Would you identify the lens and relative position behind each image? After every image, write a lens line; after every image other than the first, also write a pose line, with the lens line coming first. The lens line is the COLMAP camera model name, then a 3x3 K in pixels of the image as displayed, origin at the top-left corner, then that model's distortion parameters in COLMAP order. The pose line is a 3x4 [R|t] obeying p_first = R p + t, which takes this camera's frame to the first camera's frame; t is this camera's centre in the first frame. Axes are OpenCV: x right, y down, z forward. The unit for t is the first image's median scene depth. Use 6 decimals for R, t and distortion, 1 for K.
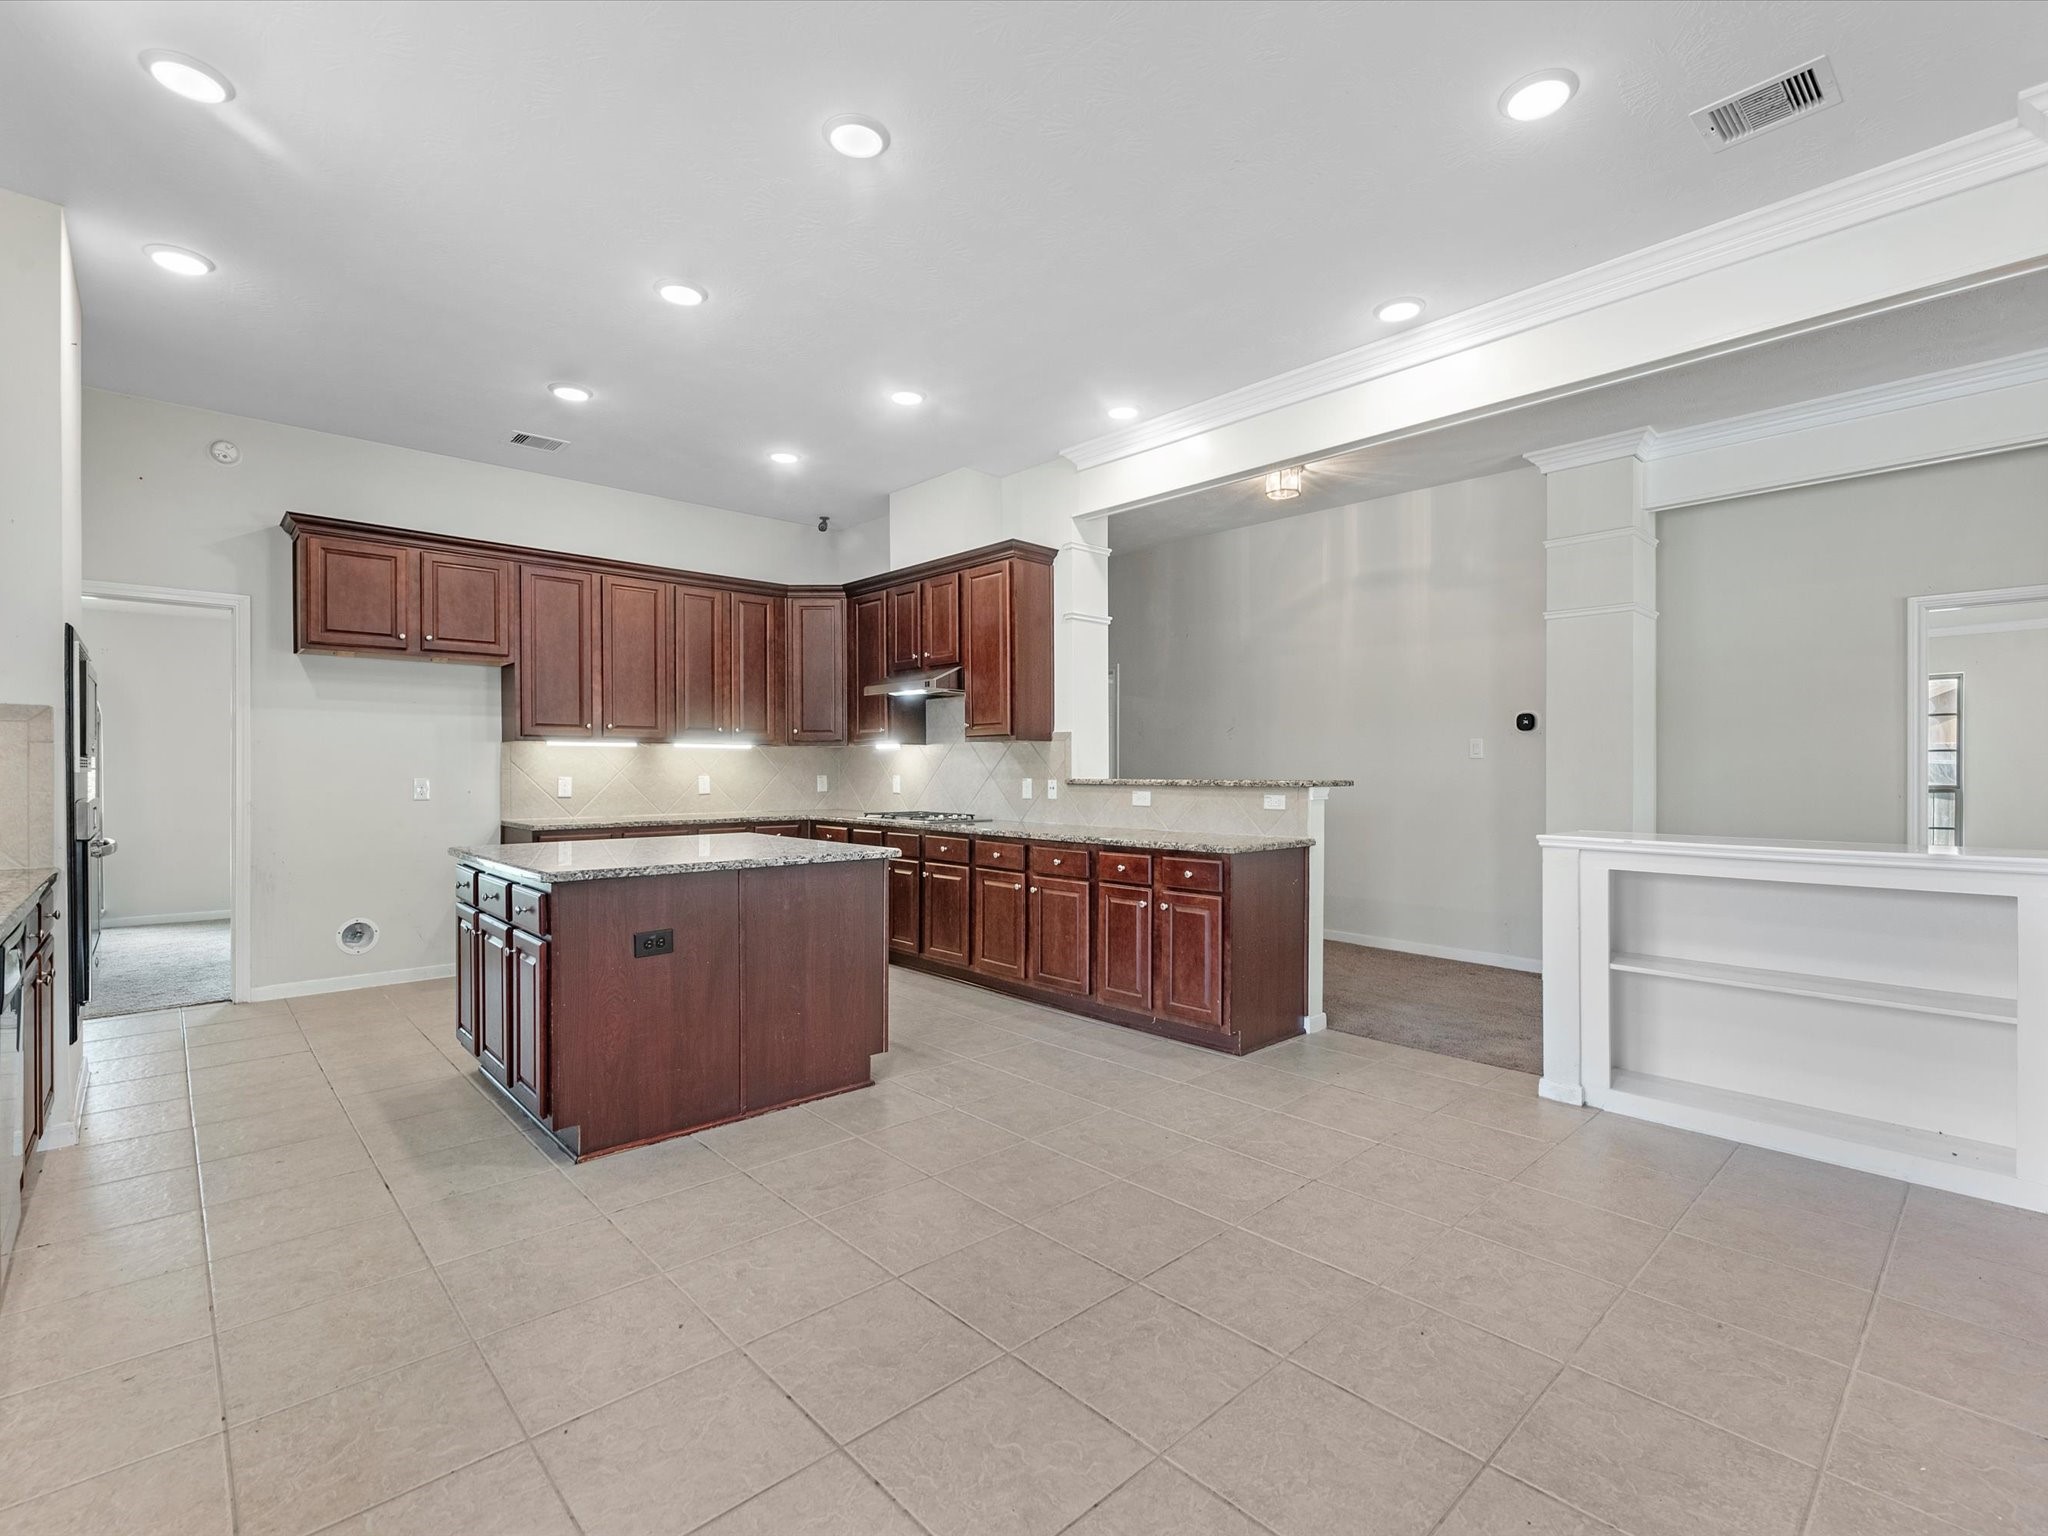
lens RADIAL K [[959.1, 0, 1026.7], [0, 959.1, 791.3], [0, 0, 1]] dist [-0.003678, -0.000150]
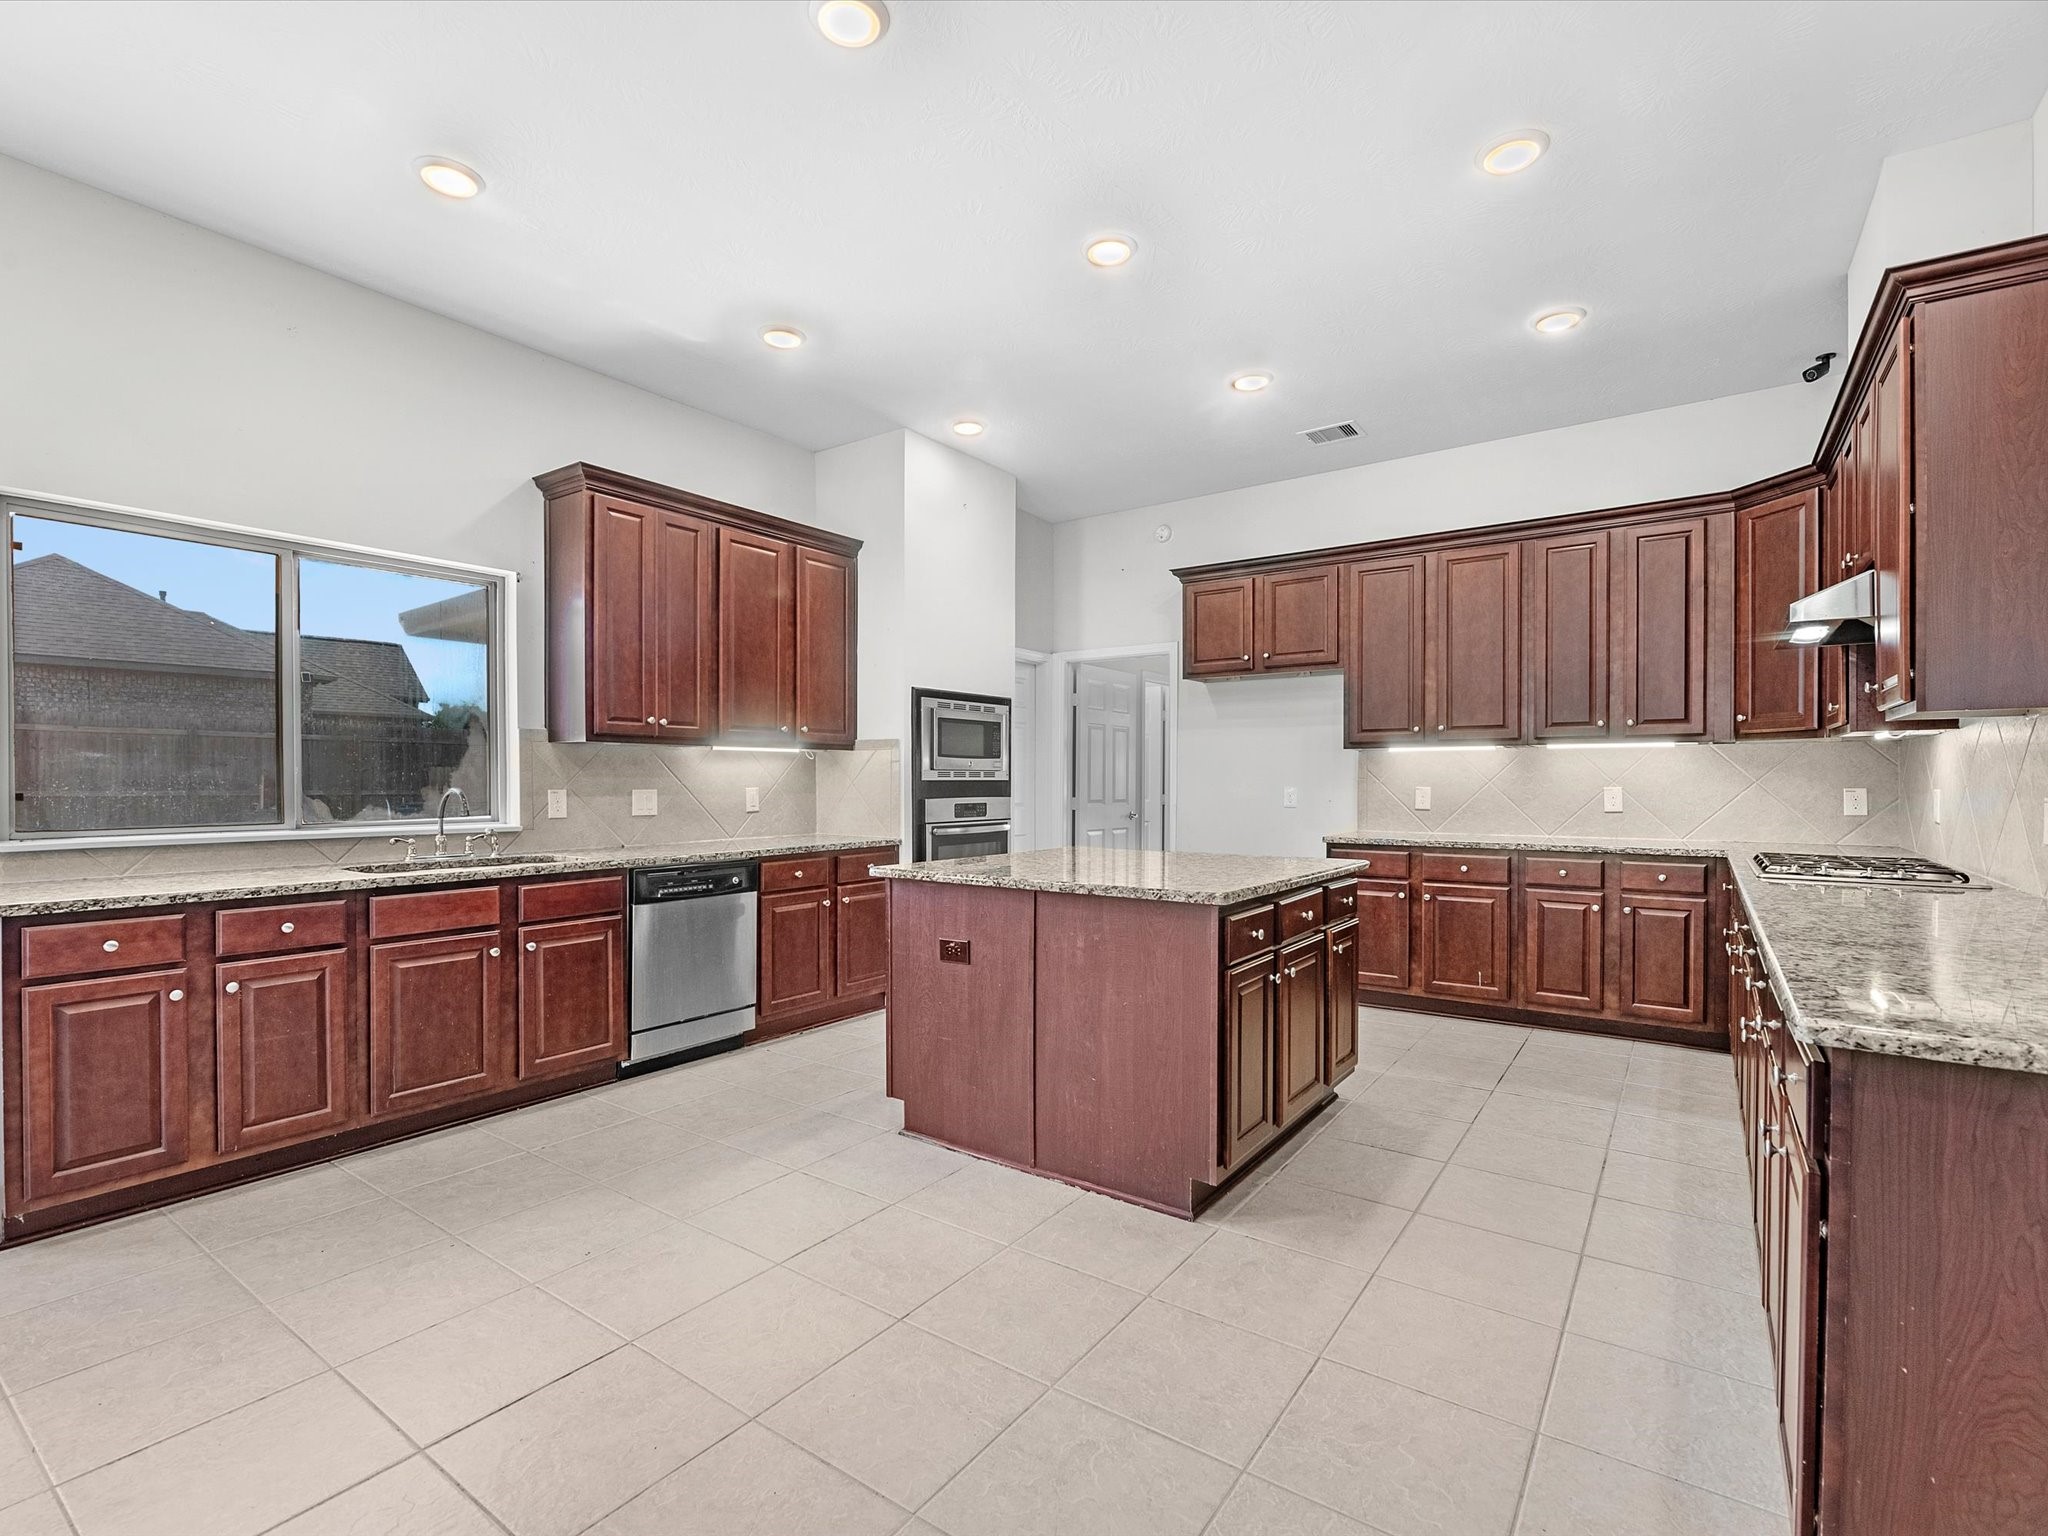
lens RADIAL K [[948.0, 0, 1028.2], [0, 948.0, 786.3], [0, 0, 1]] dist [-0.003858, 0.000348]
pose [[0.191243, 0.008590, -0.981505, 0.359785], [-0.021552, 0.999757, 0.004550, -0.012837], [0.981306, 0.020283, 0.191382, 0.525744]]
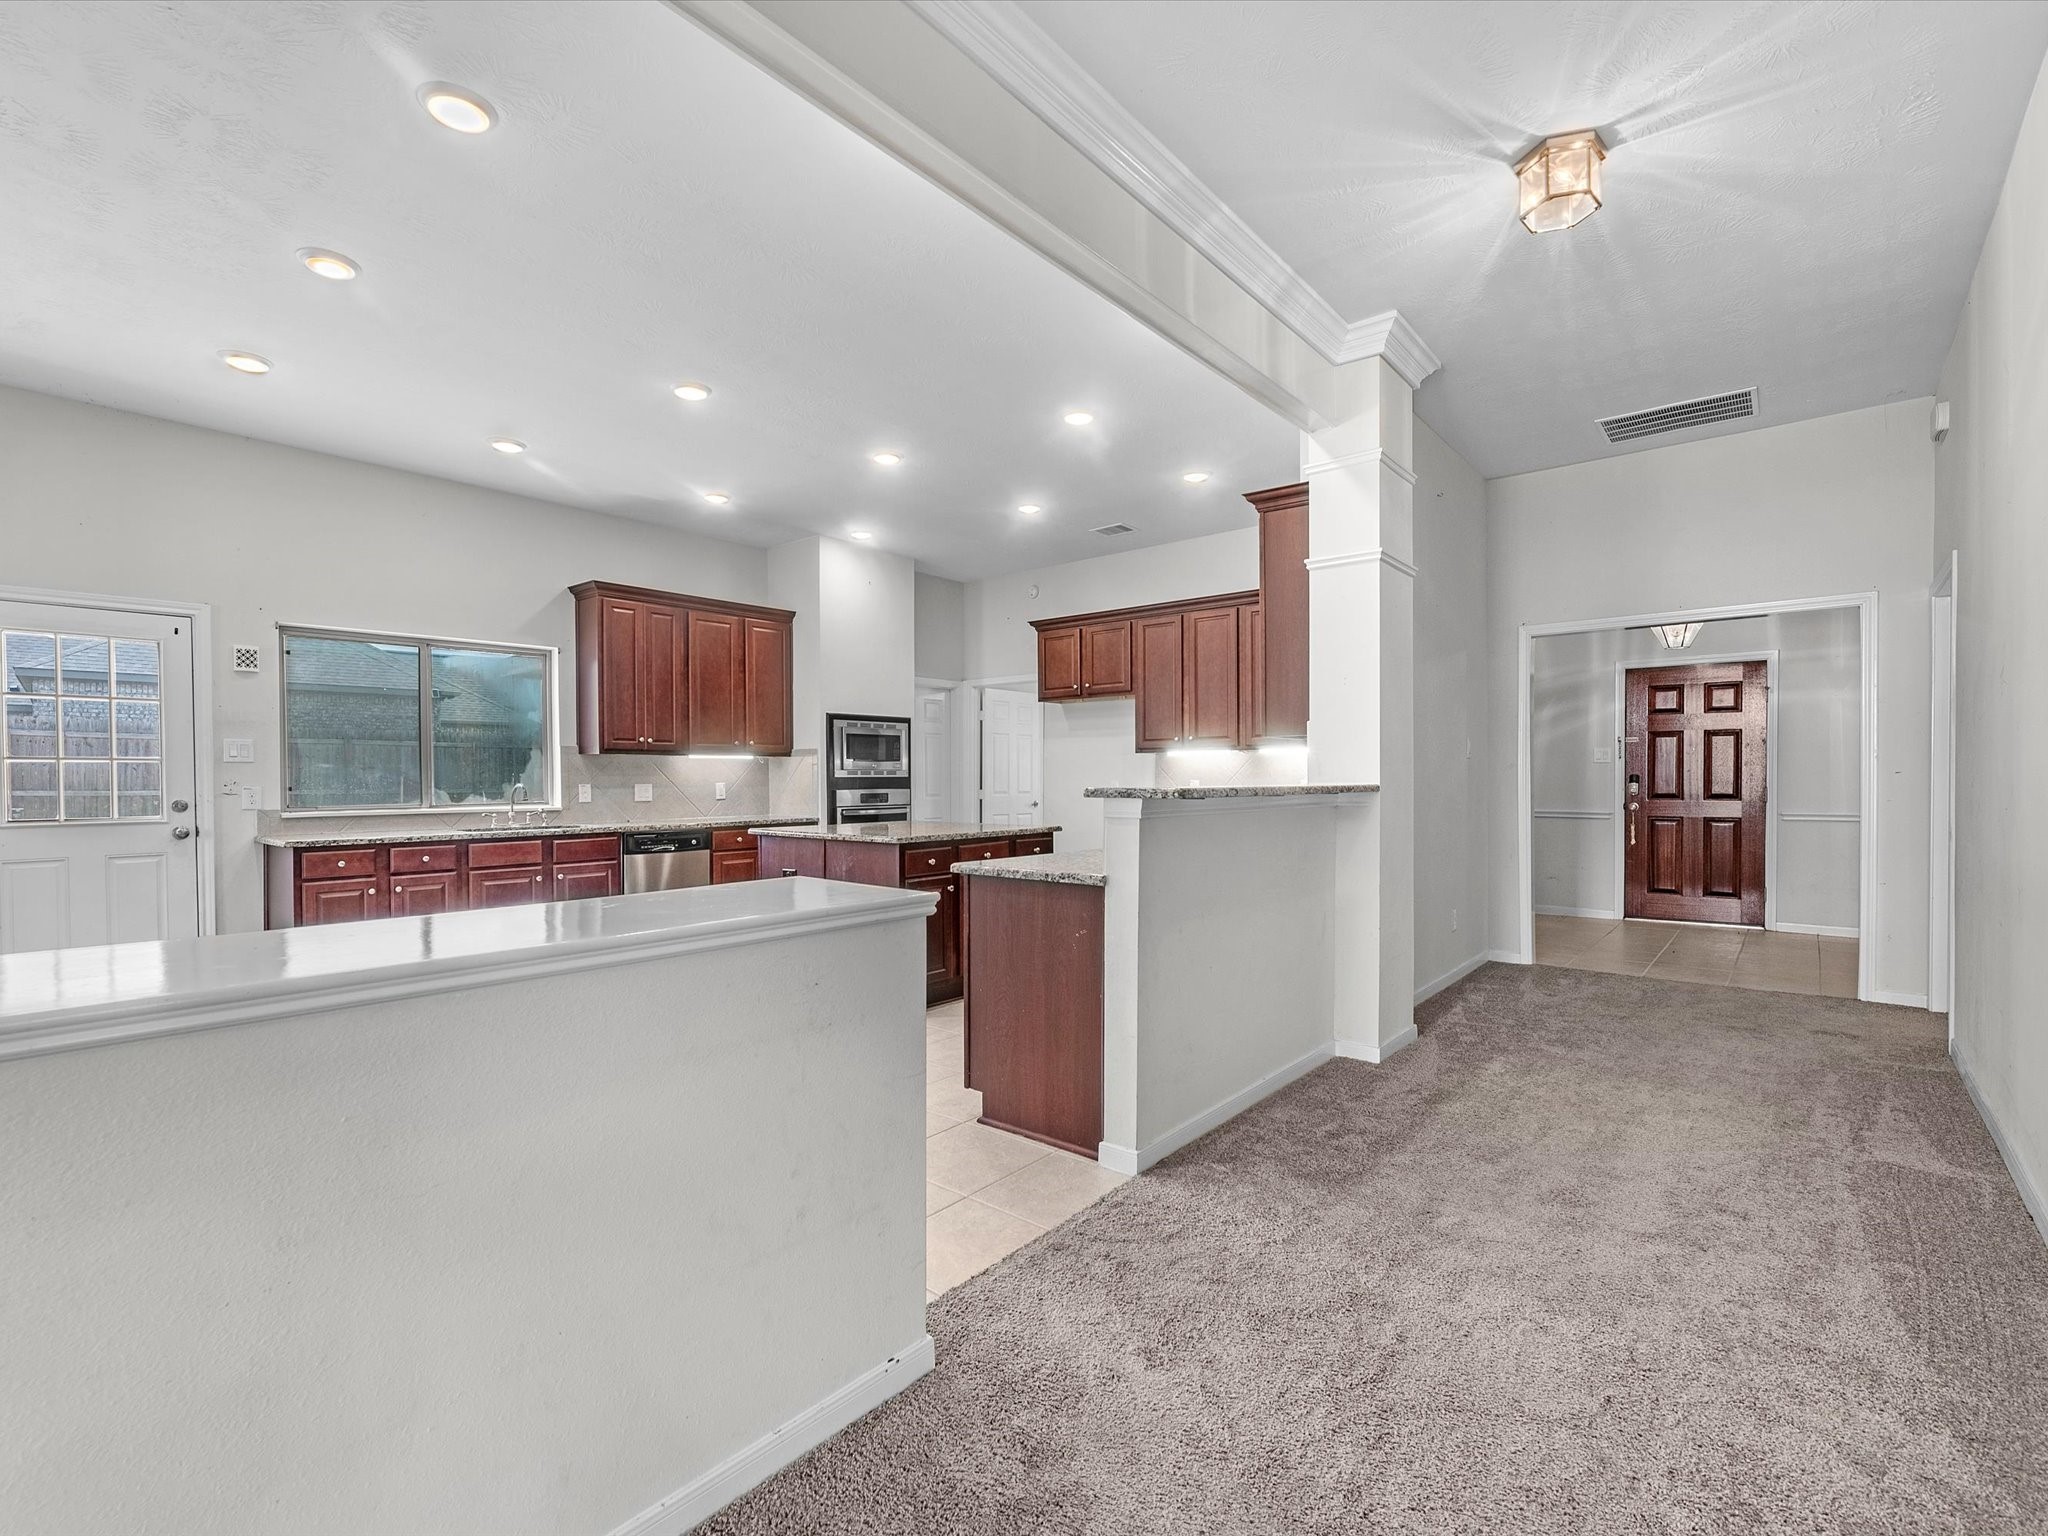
lens RADIAL K [[948.0, 0, 1028.2], [0, 948.0, 786.3], [0, 0, 1]] dist [-0.003858, 0.000348]
pose [[0.099264, 0.010914, -0.995001, 0.808713], [-0.015955, 0.999829, 0.009375, -0.016371], [0.994933, 0.014945, 0.099421, 0.749207]]
